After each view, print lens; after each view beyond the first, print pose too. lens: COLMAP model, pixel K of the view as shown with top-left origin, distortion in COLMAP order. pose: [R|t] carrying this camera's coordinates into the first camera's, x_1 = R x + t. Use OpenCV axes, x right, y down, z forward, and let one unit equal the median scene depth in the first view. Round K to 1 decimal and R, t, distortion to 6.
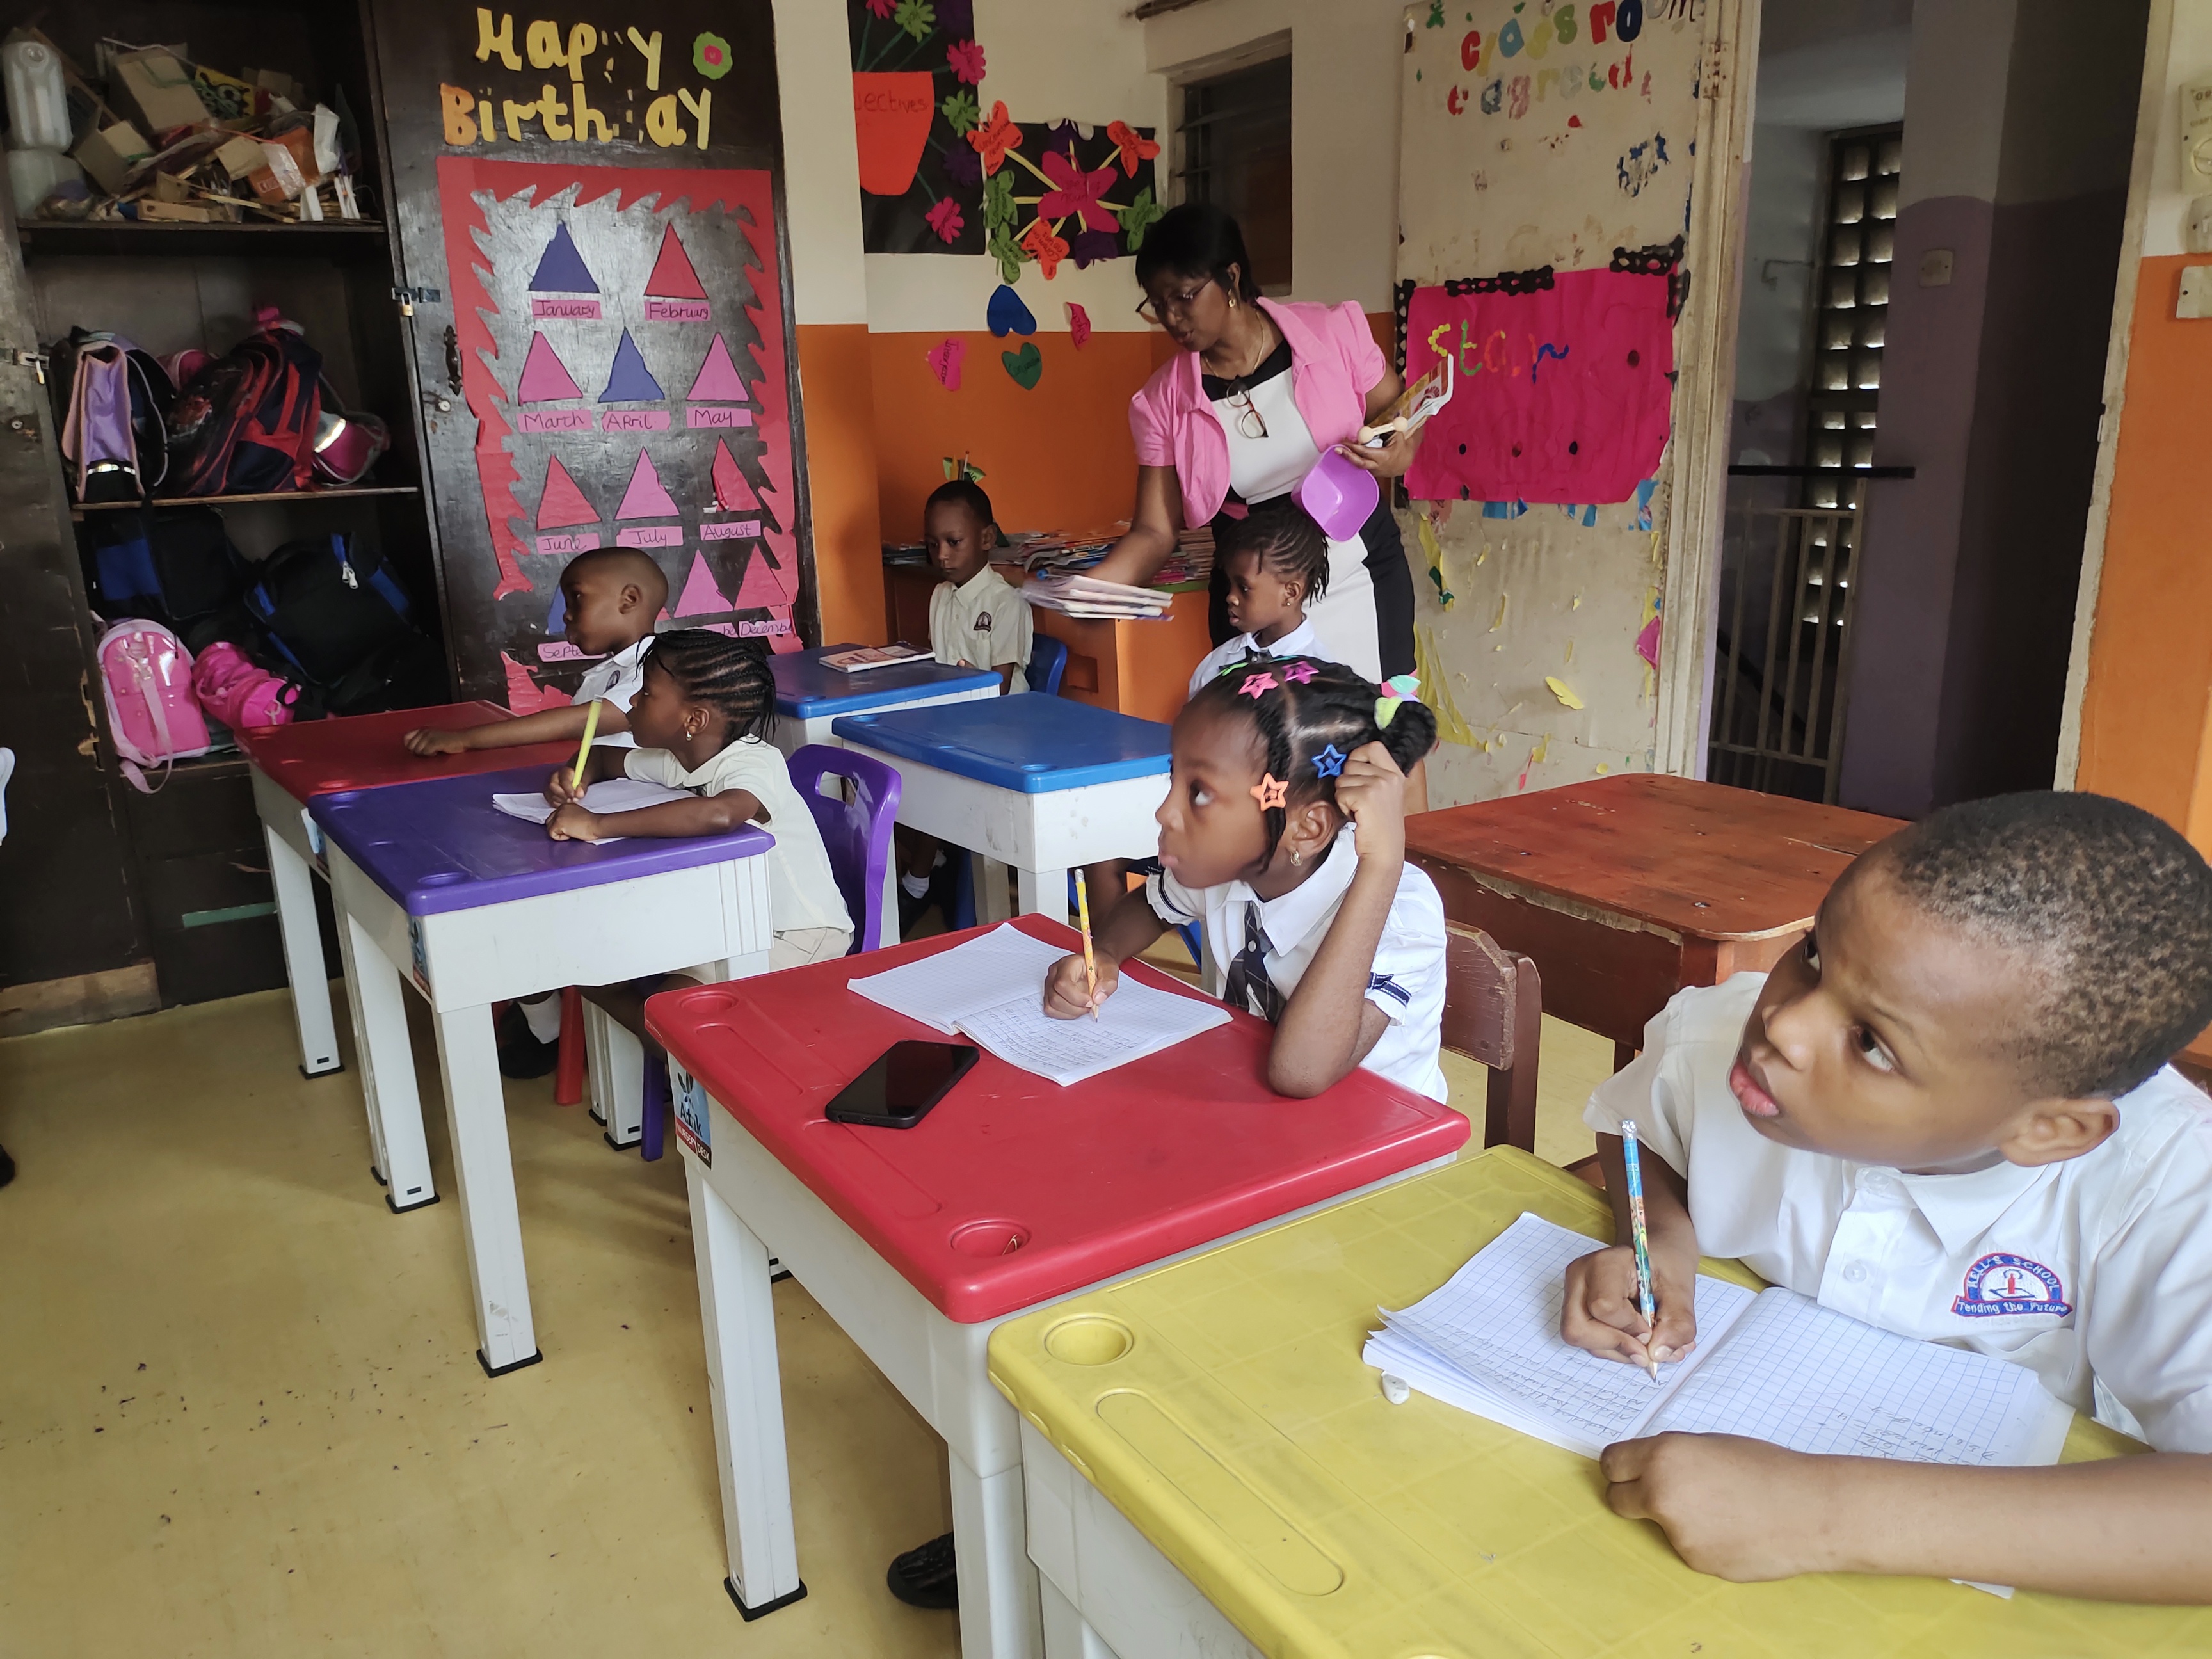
lens RADIAL K [[1657.7, 0, 1106.0], [0, 1657.7, 829.5], [0, 0, 1]] dist [0.013399, -0.009694]
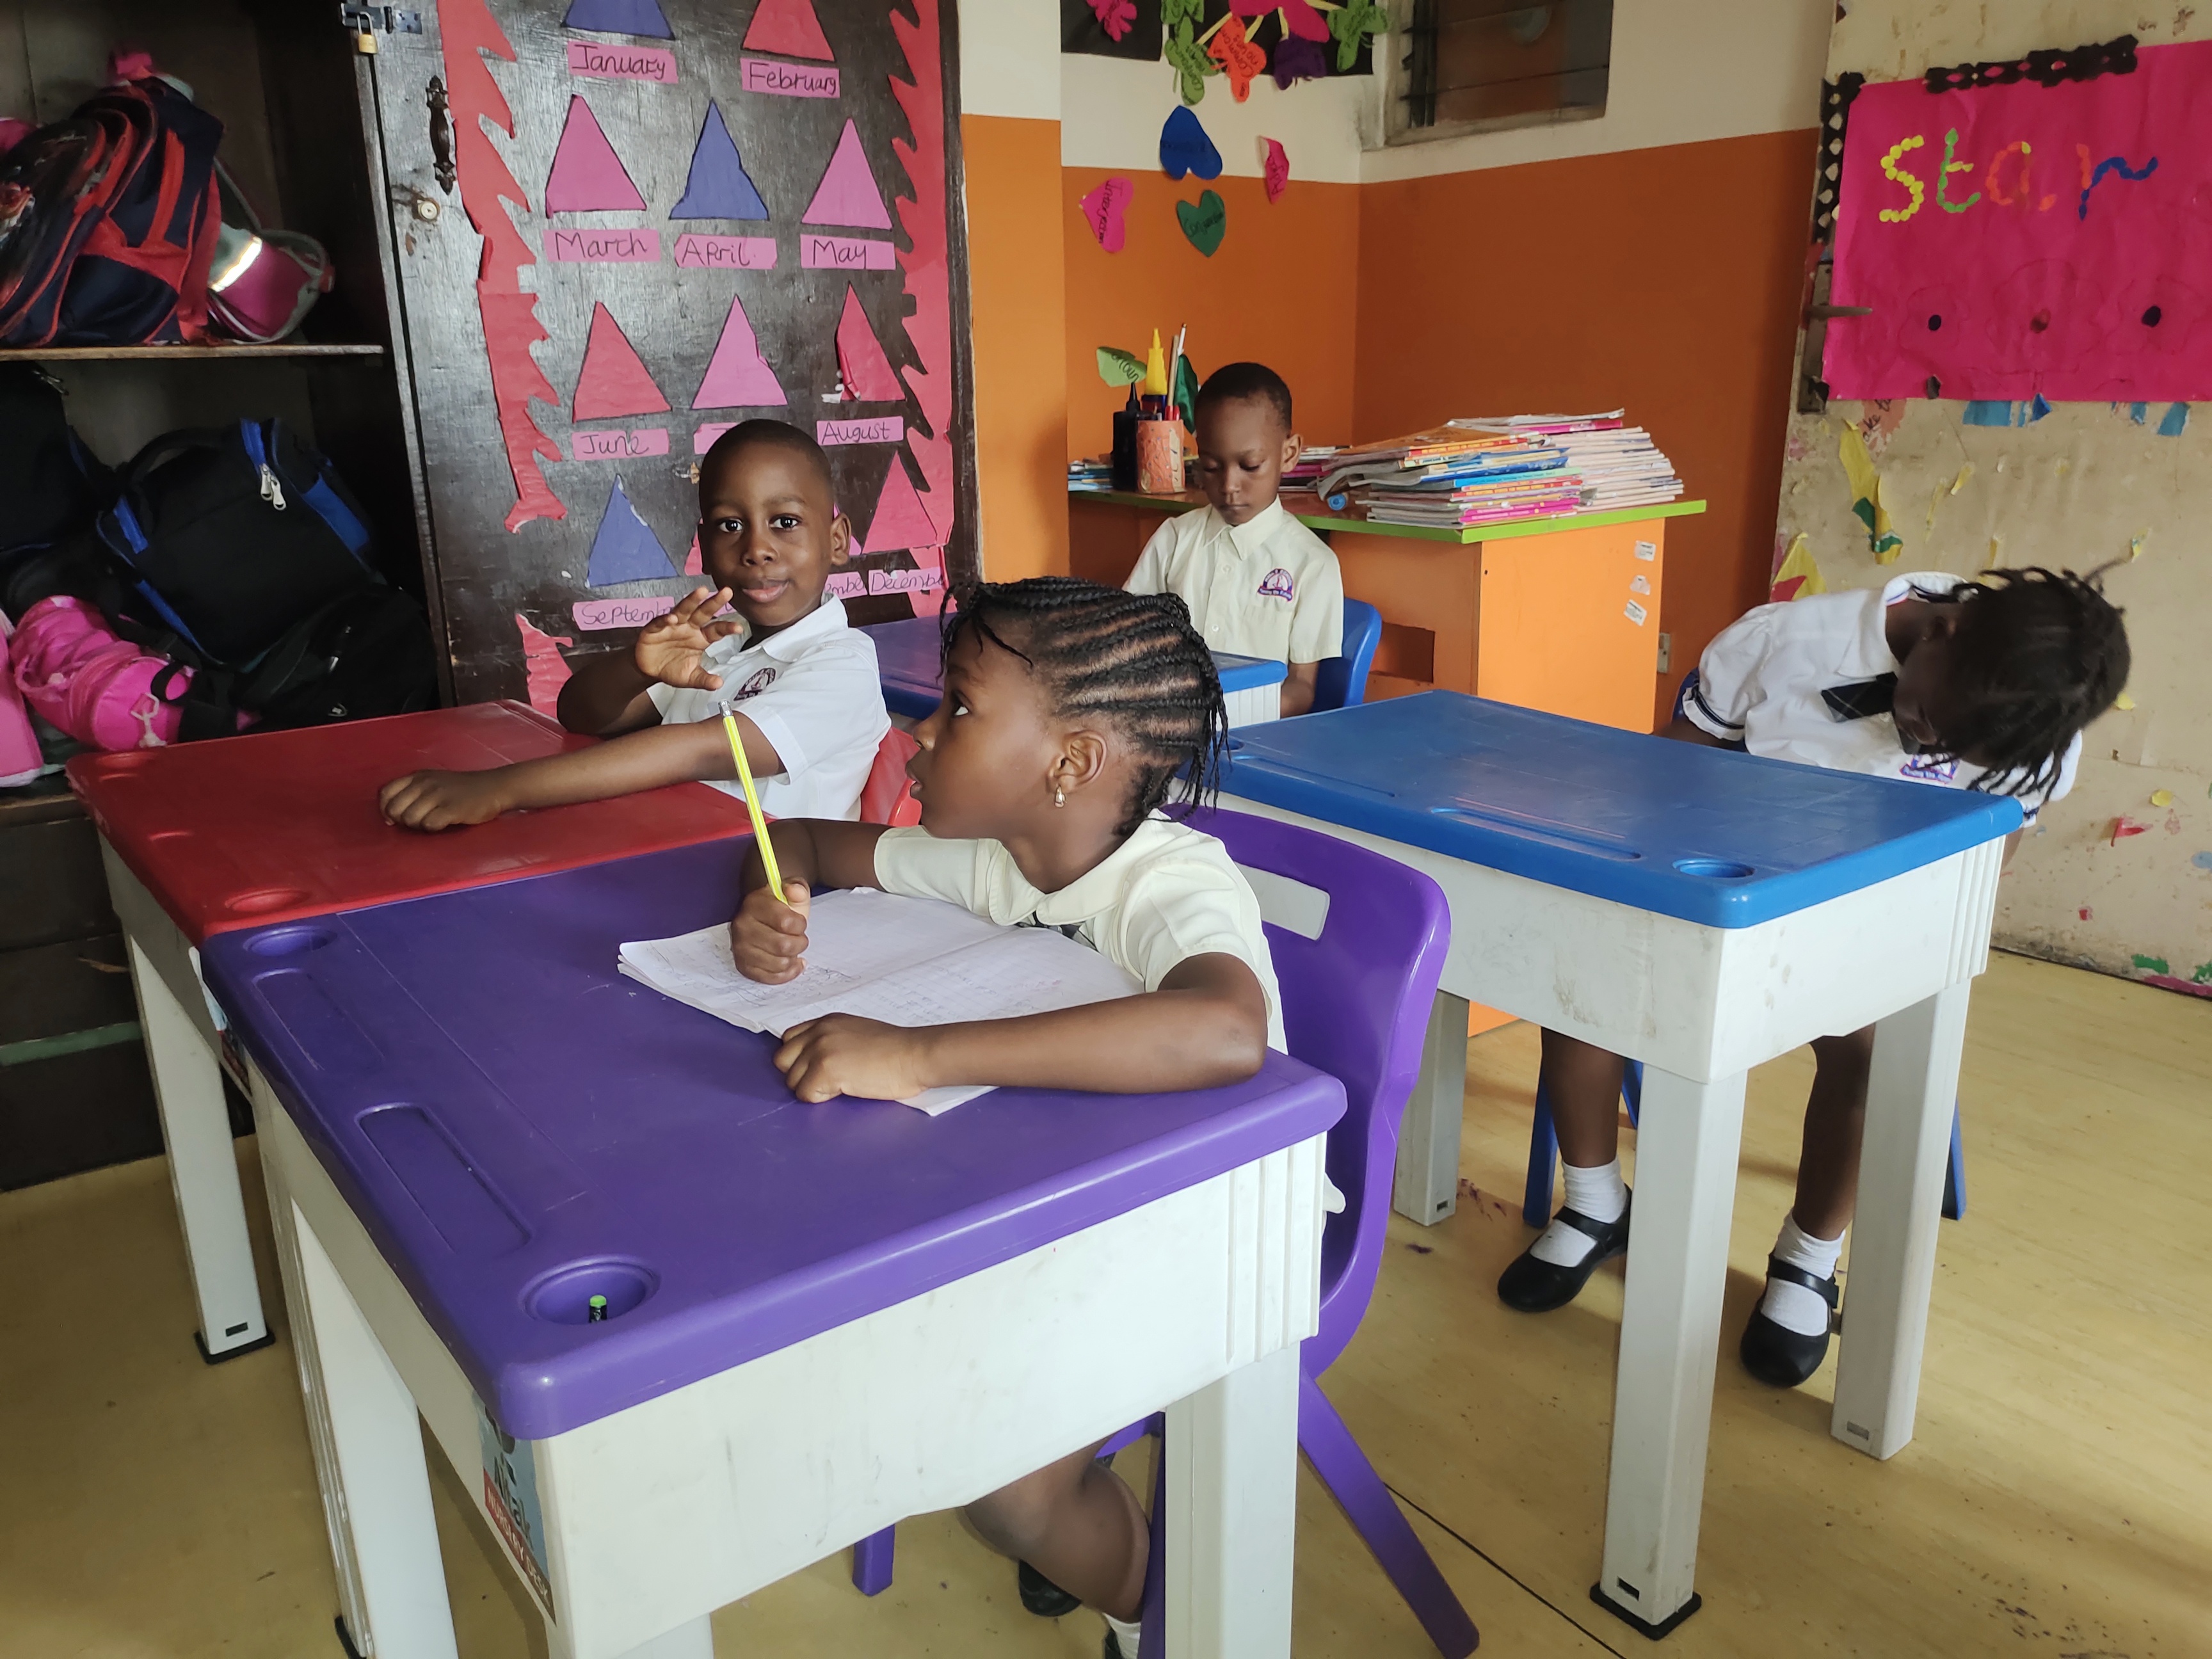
lens RADIAL K [[1604.8, 0, 1066.4], [0, 1604.8, 822.7], [0, 0, 1]] dist [0.027194, -0.035474]
pose [[0.999249, 0.002217, 0.038698, -0.173033], [-0.003252, 0.999638, 0.026720, -0.043537], [-0.038625, -0.026826, 0.998894, 0.365895]]
